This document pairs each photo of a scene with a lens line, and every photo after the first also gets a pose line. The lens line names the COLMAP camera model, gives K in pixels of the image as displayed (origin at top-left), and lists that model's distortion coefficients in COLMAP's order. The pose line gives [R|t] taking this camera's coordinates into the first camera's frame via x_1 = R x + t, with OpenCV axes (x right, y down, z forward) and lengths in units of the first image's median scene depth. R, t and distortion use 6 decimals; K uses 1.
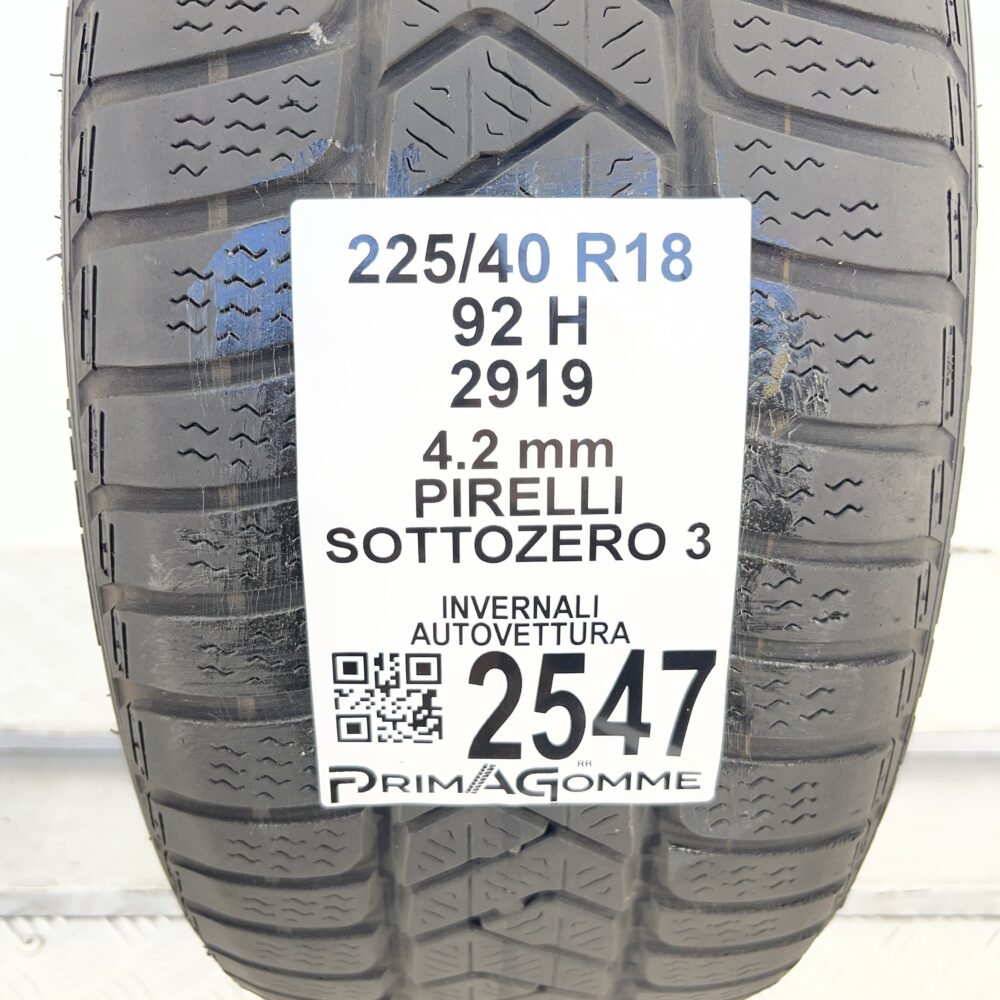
lens RADIAL K [[1004.9, 0, 503.2], [0, 1004.9, 497.9], [0, 0, 1]] dist [0.120580, 0.000000]
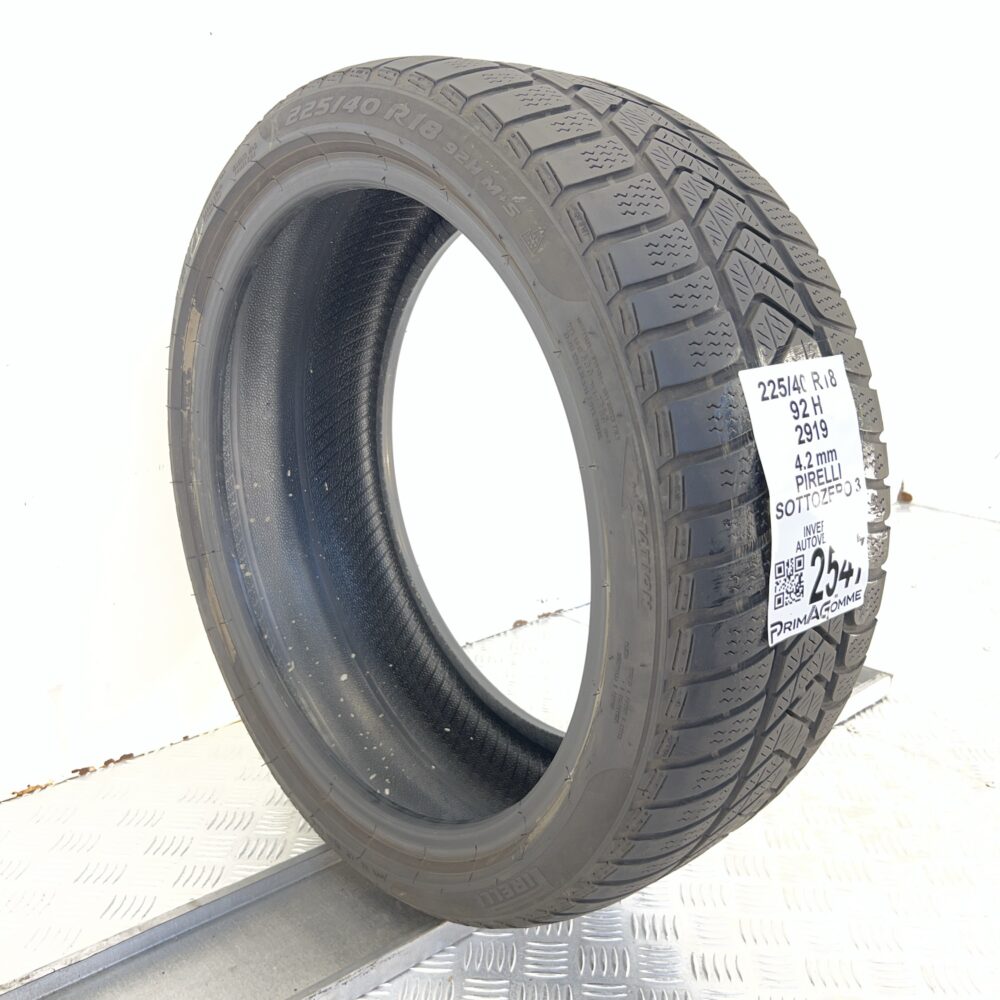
lens RADIAL K [[1004.9, 0, 499.0], [0, 1004.9, 501.1], [0, 0, 1]] dist [0.120580, 0.000000]
pose [[0.748337, -0.171814, 0.640681, -2.113522], [0.297799, 0.950083, -0.093051, 0.050502], [-0.592712, 0.260428, 0.762148, -0.392204]]
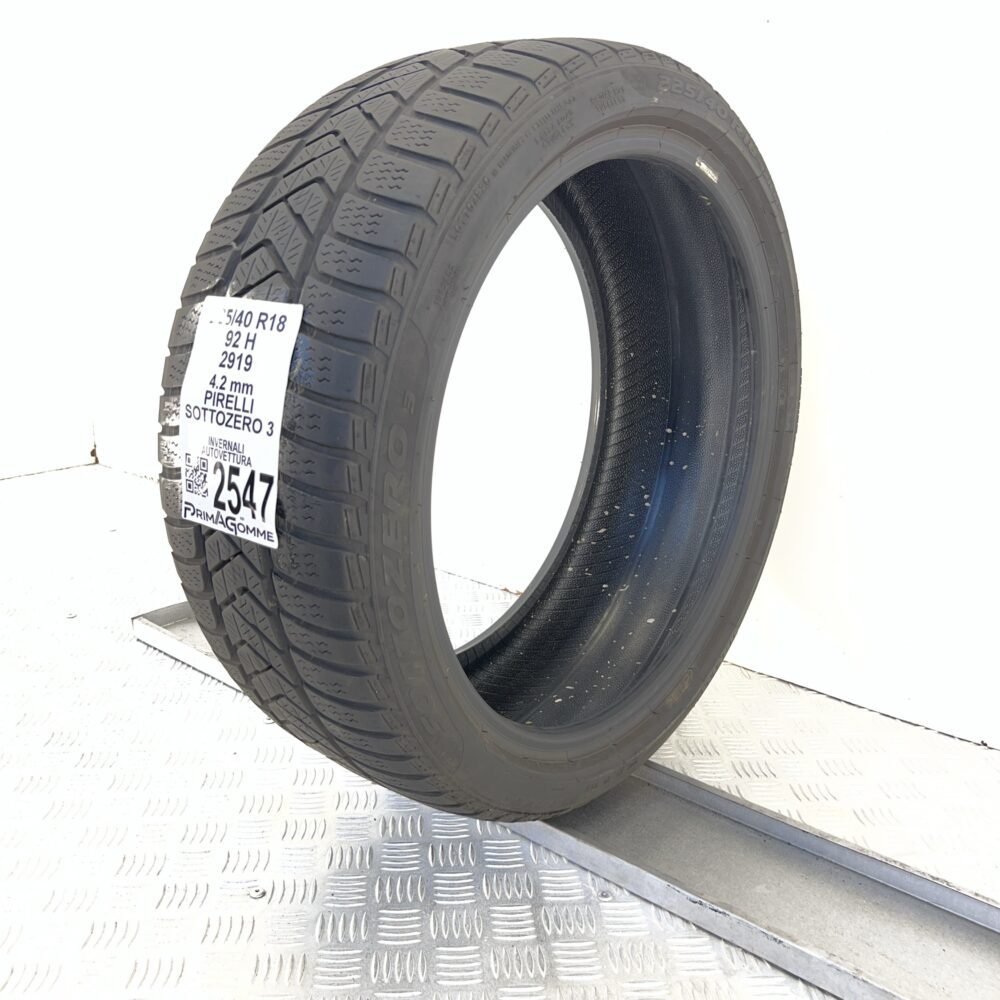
lens RADIAL K [[1004.9, 0, 497.6], [0, 1004.9, 499.8], [0, 0, 1]] dist [0.120580, 0.000000]
pose [[0.750769, 0.180410, -0.635451, 2.349718], [-0.305048, 0.947953, -0.091275, 0.278545], [0.585910, 0.262370, 0.766728, -0.619702]]
